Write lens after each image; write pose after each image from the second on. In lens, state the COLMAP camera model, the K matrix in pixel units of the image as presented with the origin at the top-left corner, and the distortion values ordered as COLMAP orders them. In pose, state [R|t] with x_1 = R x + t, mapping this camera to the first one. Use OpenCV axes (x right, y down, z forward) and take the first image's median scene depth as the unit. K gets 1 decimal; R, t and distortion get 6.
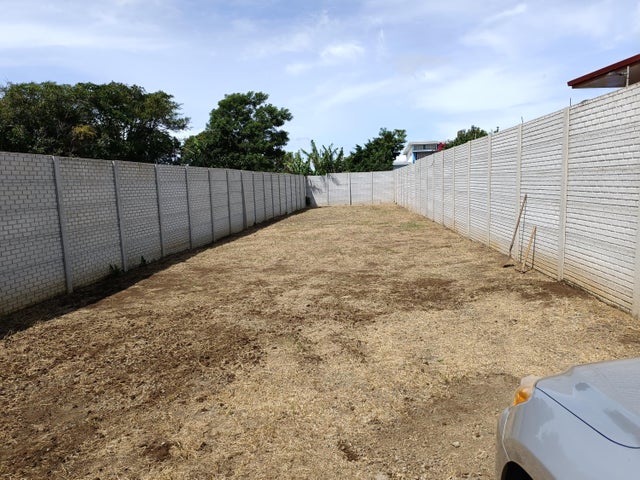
lens RADIAL K [[445.9, 0, 323.7], [0, 445.9, 240.1], [0, 0, 1]] dist [0.057384, -0.072456]
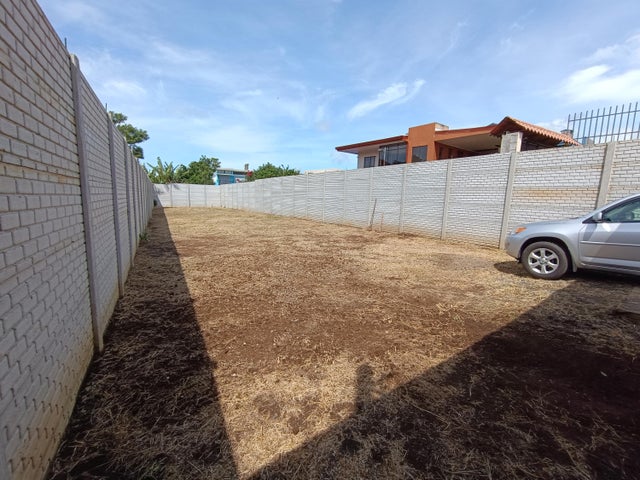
lens RADIAL K [[298.5, 0, 327.7], [0, 298.5, 240.9], [0, 0, 1]] dist [-0.015404, 0.007541]
pose [[0.804930, -0.021291, 0.592988, -0.229838], [0.013594, 0.999755, 0.017443, 0.028623], [-0.593215, -0.005979, 0.805022, -0.023825]]
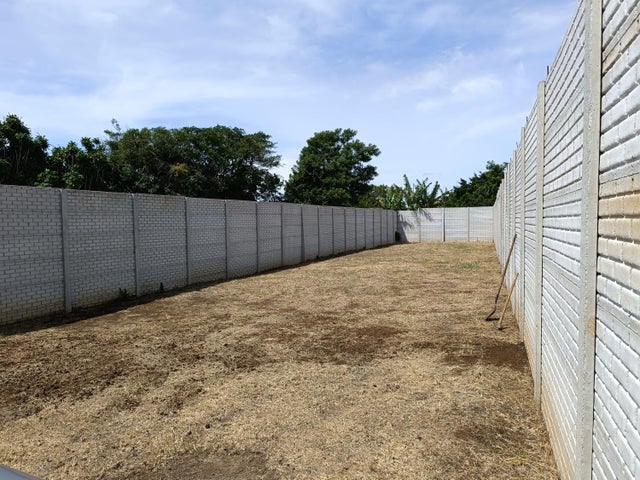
lens RADIAL K [[446.7, 0, 320.8], [0, 446.7, 242.0], [0, 0, 1]] dist [0.030216, -0.039291]
pose [[0.959294, 0.031728, -0.280623, 0.119450], [-0.052239, 0.996457, -0.065916, -0.004720], [0.277537, 0.077892, 0.957552, 0.040225]]
